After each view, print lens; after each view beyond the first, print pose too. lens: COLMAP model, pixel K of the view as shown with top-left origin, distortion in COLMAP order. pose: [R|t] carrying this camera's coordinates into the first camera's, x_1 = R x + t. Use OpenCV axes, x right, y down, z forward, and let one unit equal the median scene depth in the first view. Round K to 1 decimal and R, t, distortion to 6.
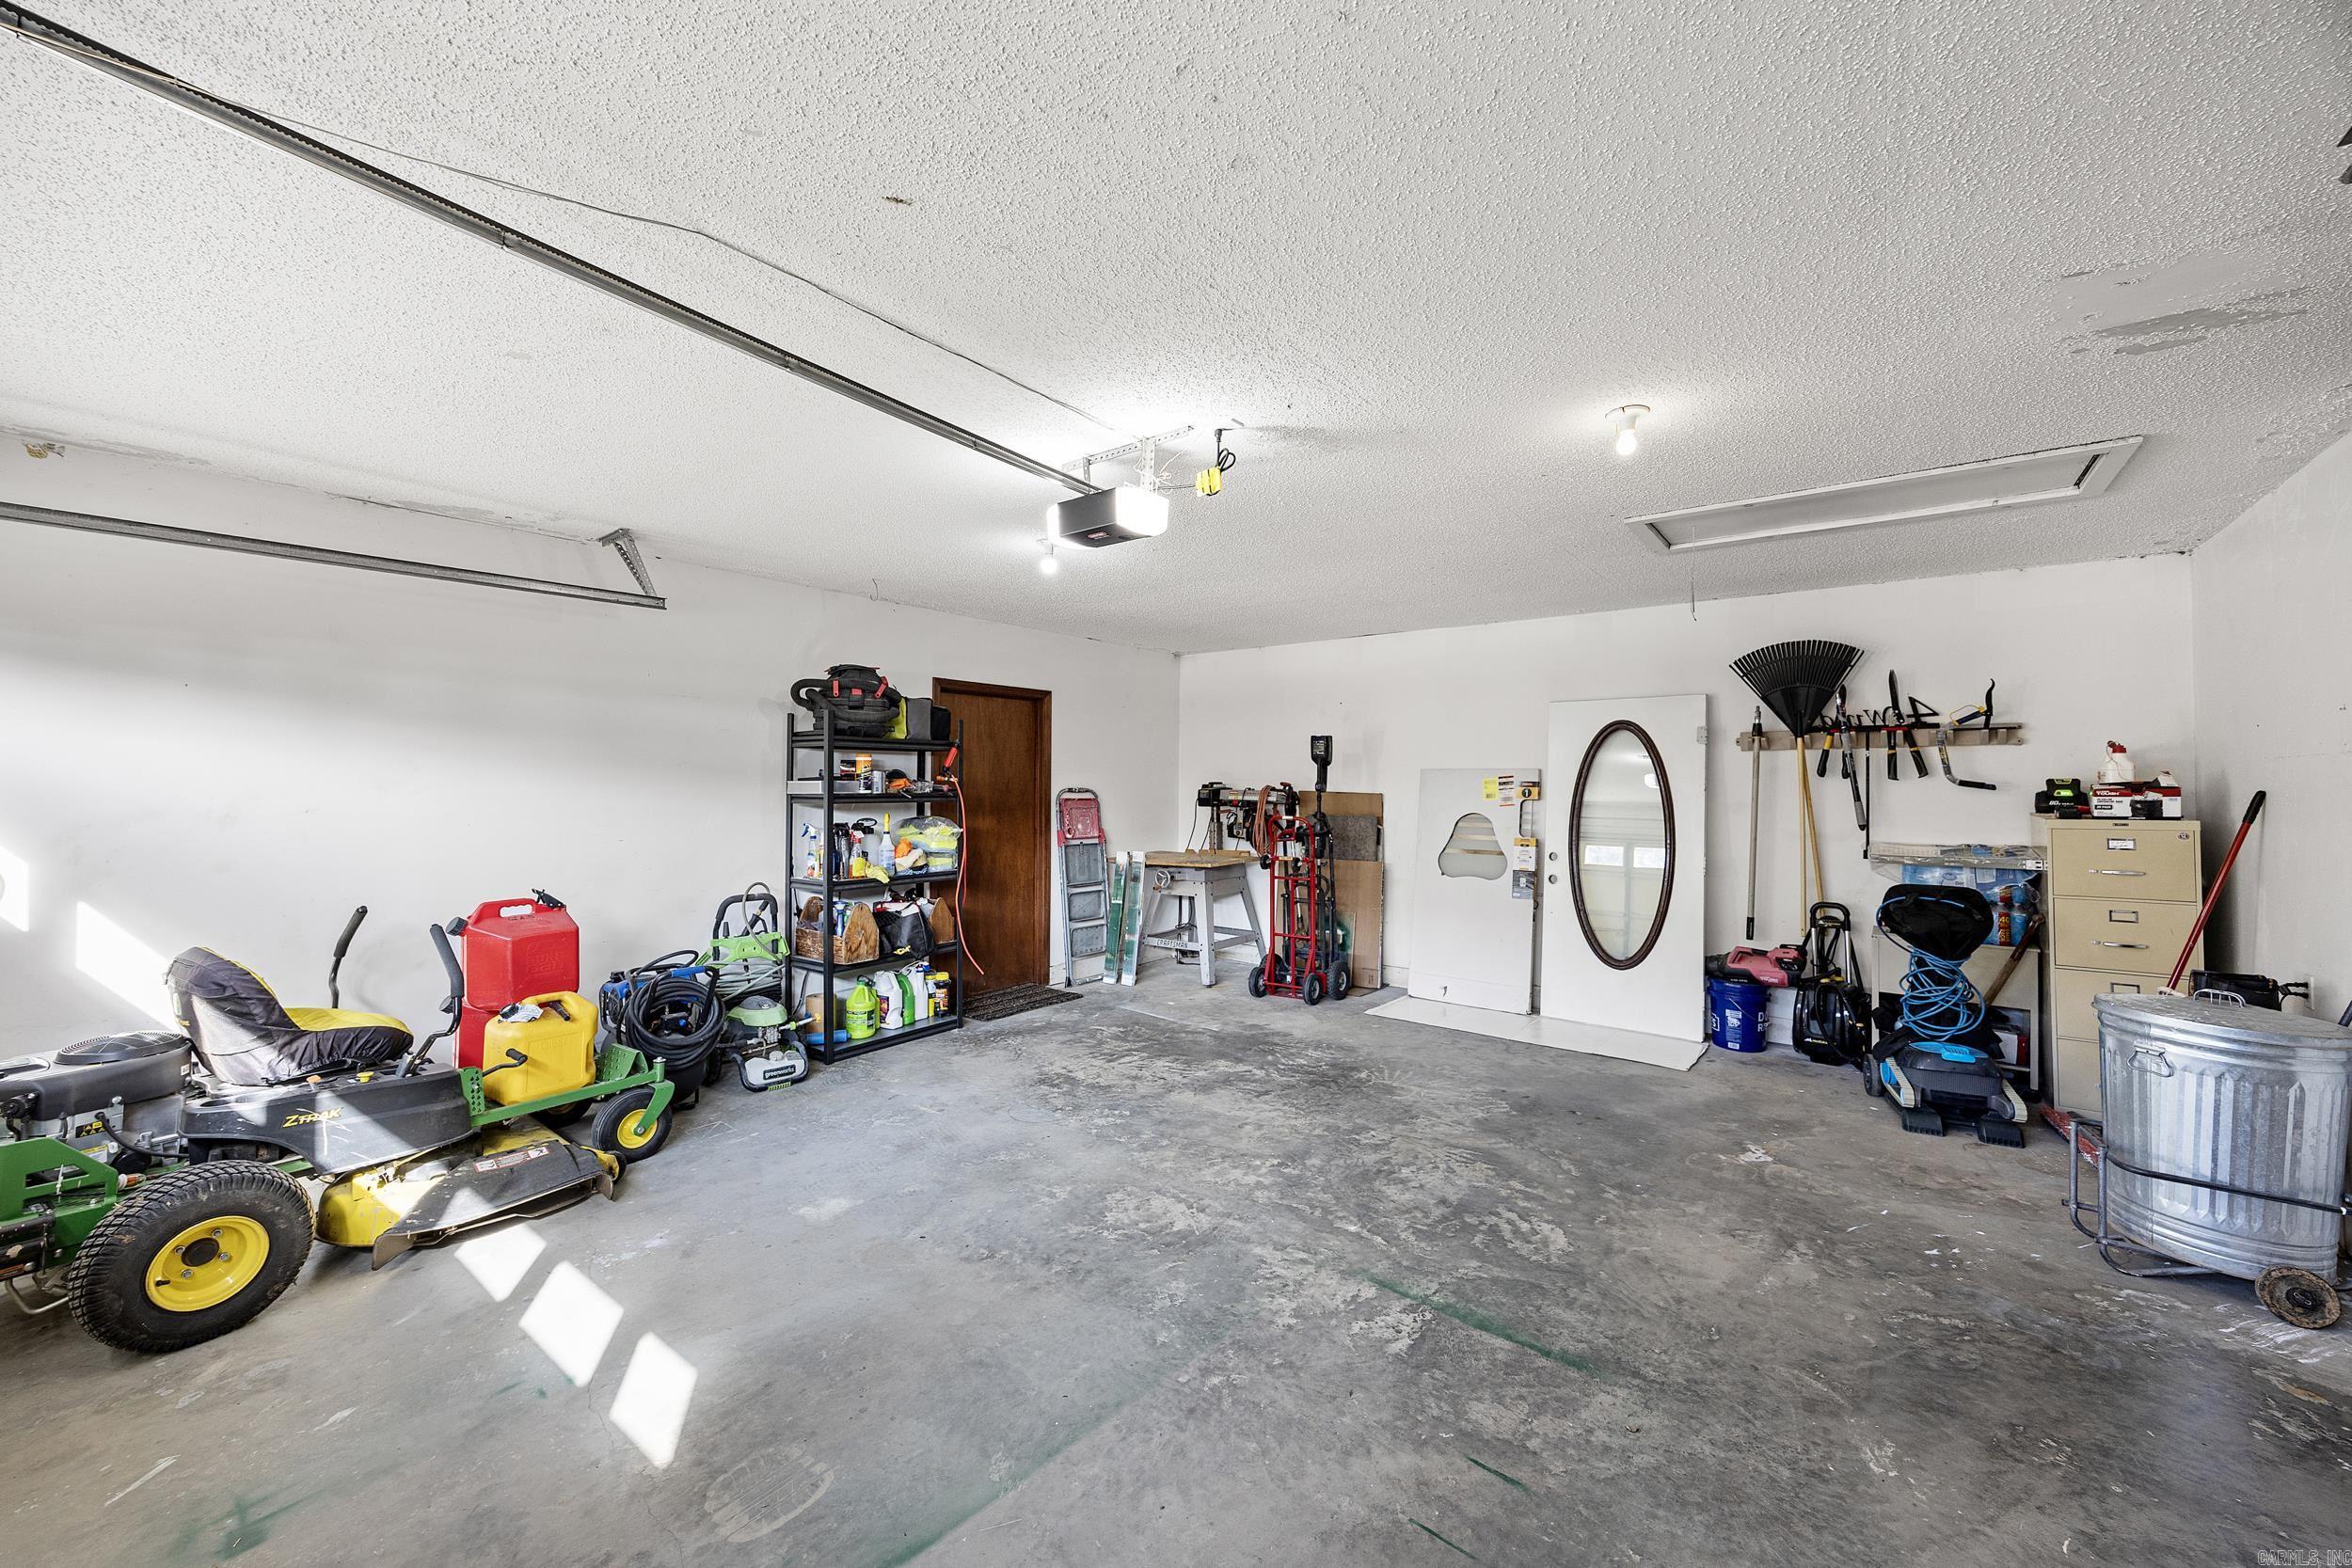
lens RADIAL K [[896.4, 0, 1196.3], [0, 896.4, 790.7], [0, 0, 1]] dist [-0.024916, 0.000527]
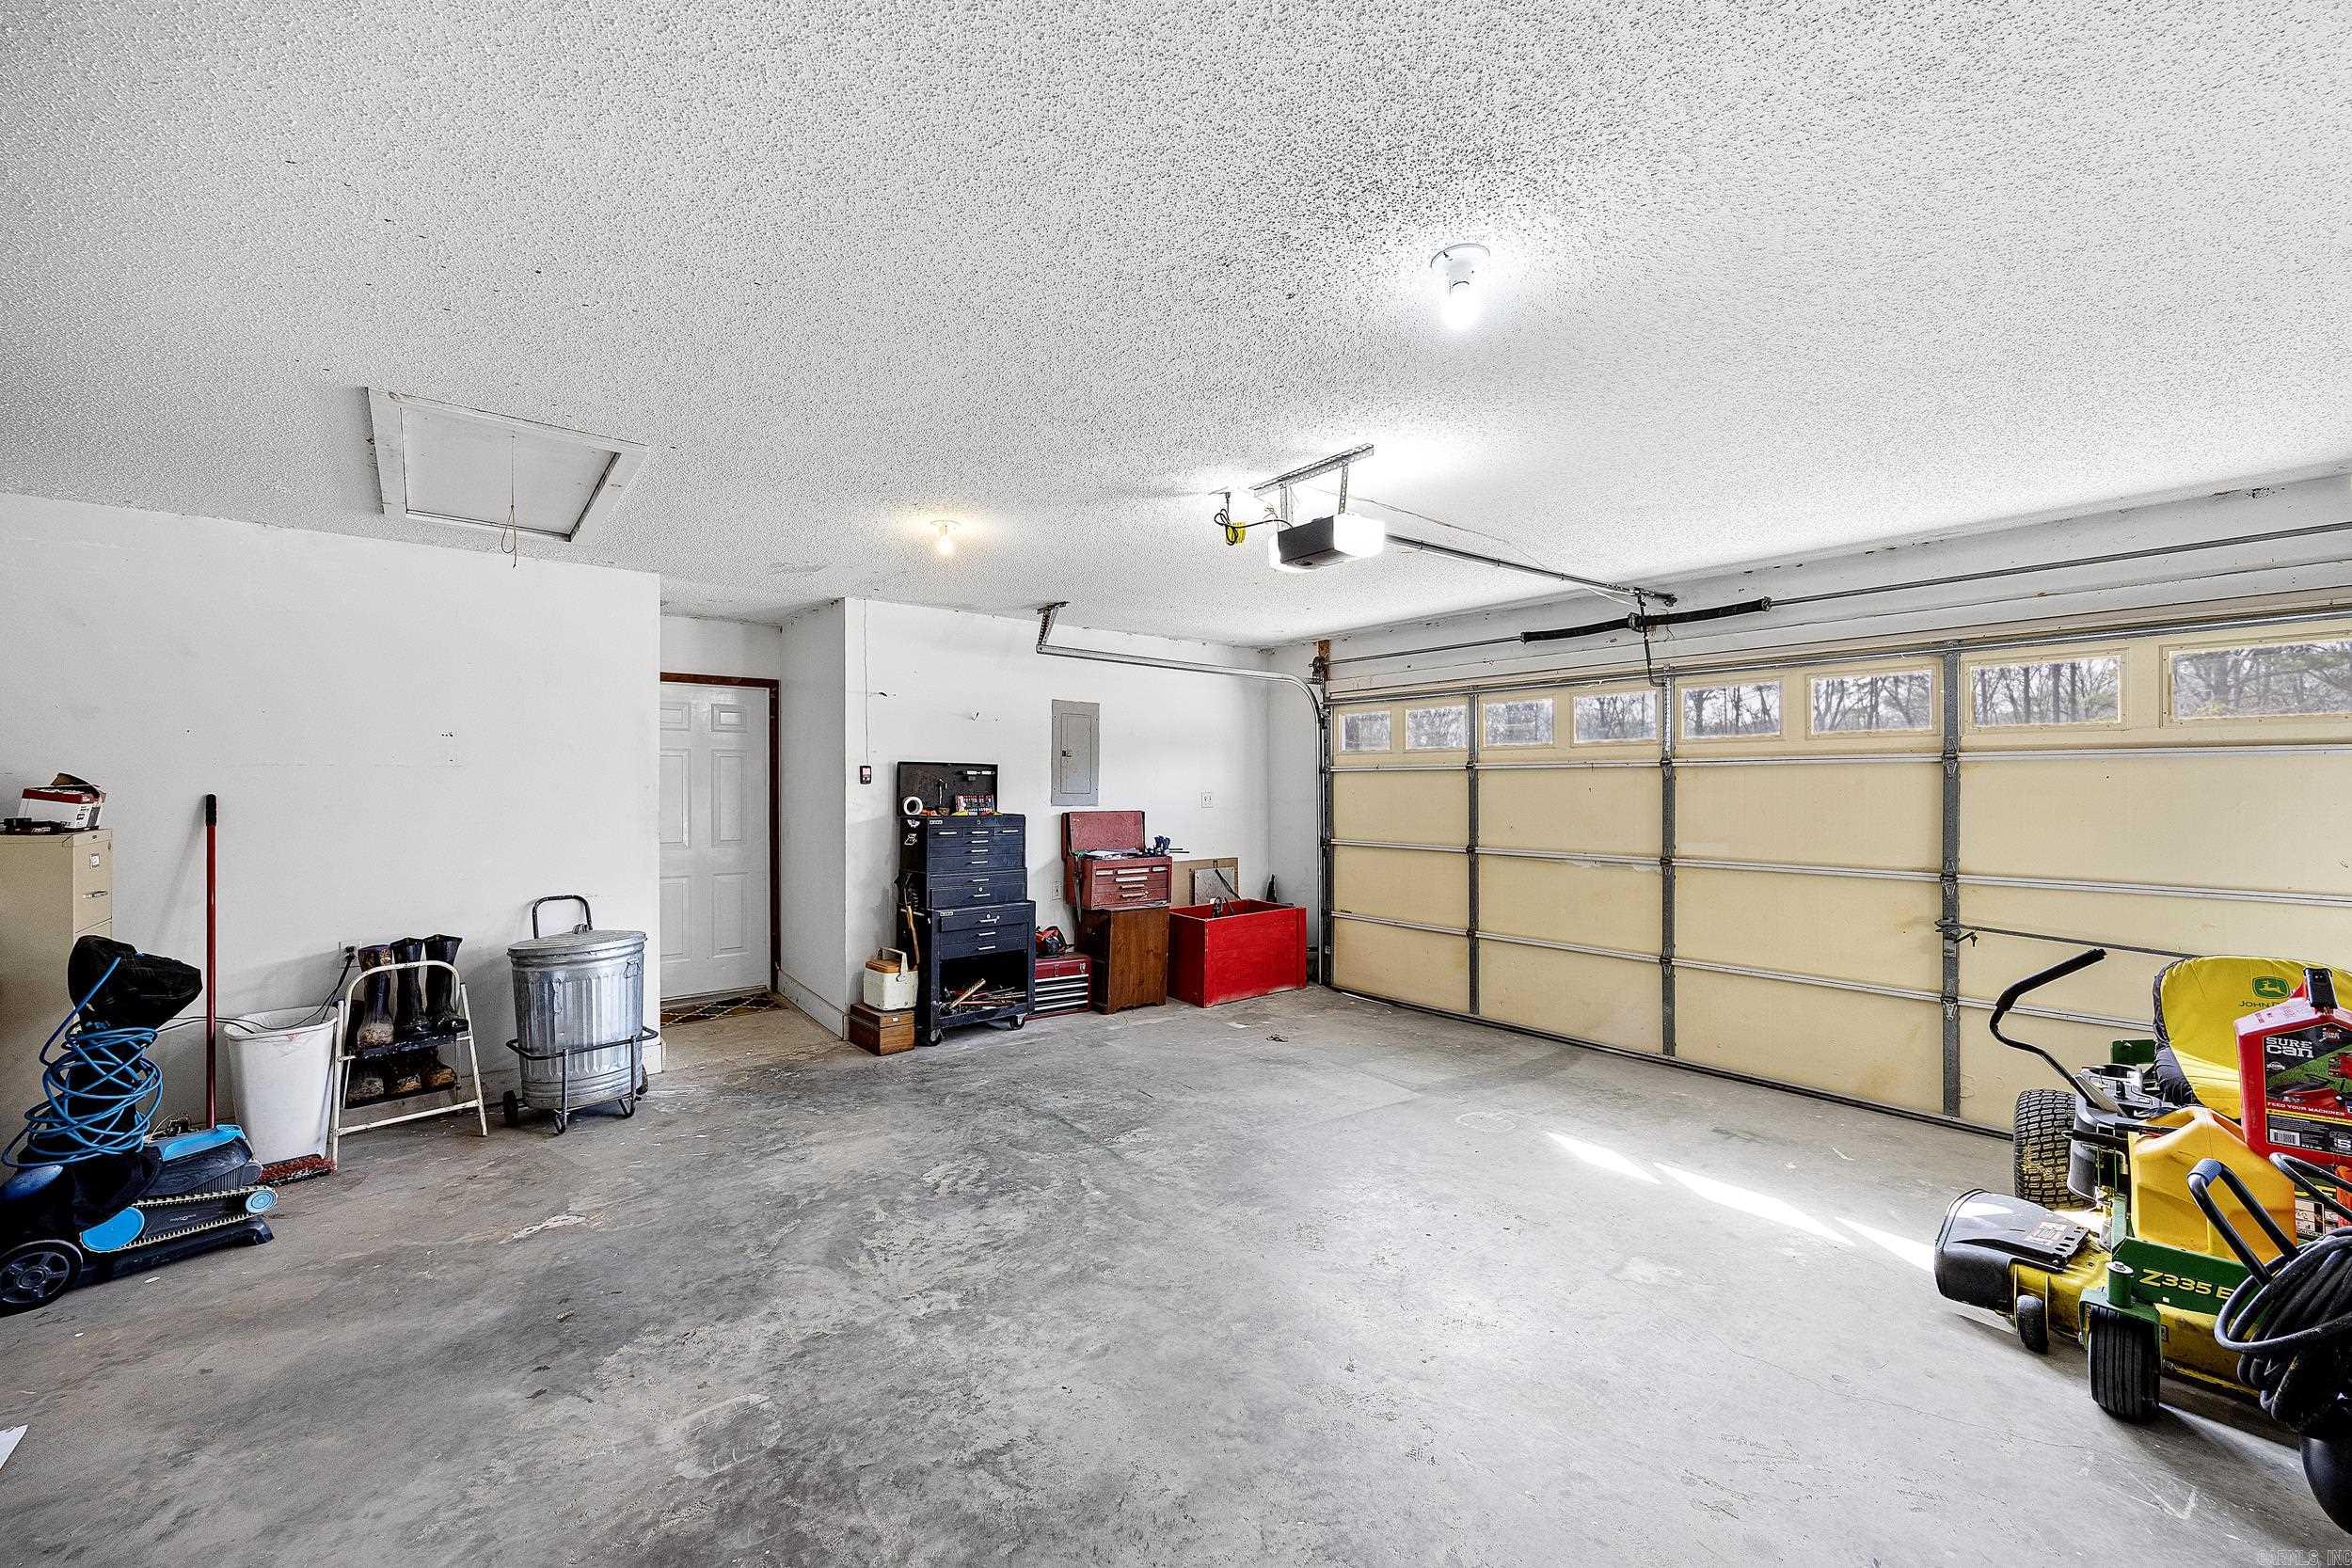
lens RADIAL K [[896.4, 0, 1173.3], [0, 896.4, 780.9], [0, 0, 1]] dist [-0.024916, 0.000527]
pose [[-0.968169, 0.004282, 0.250260, -0.185169], [0.004572, 0.999989, 0.000576, -0.012546], [-0.250255, 0.001702, -0.968179, 1.968903]]
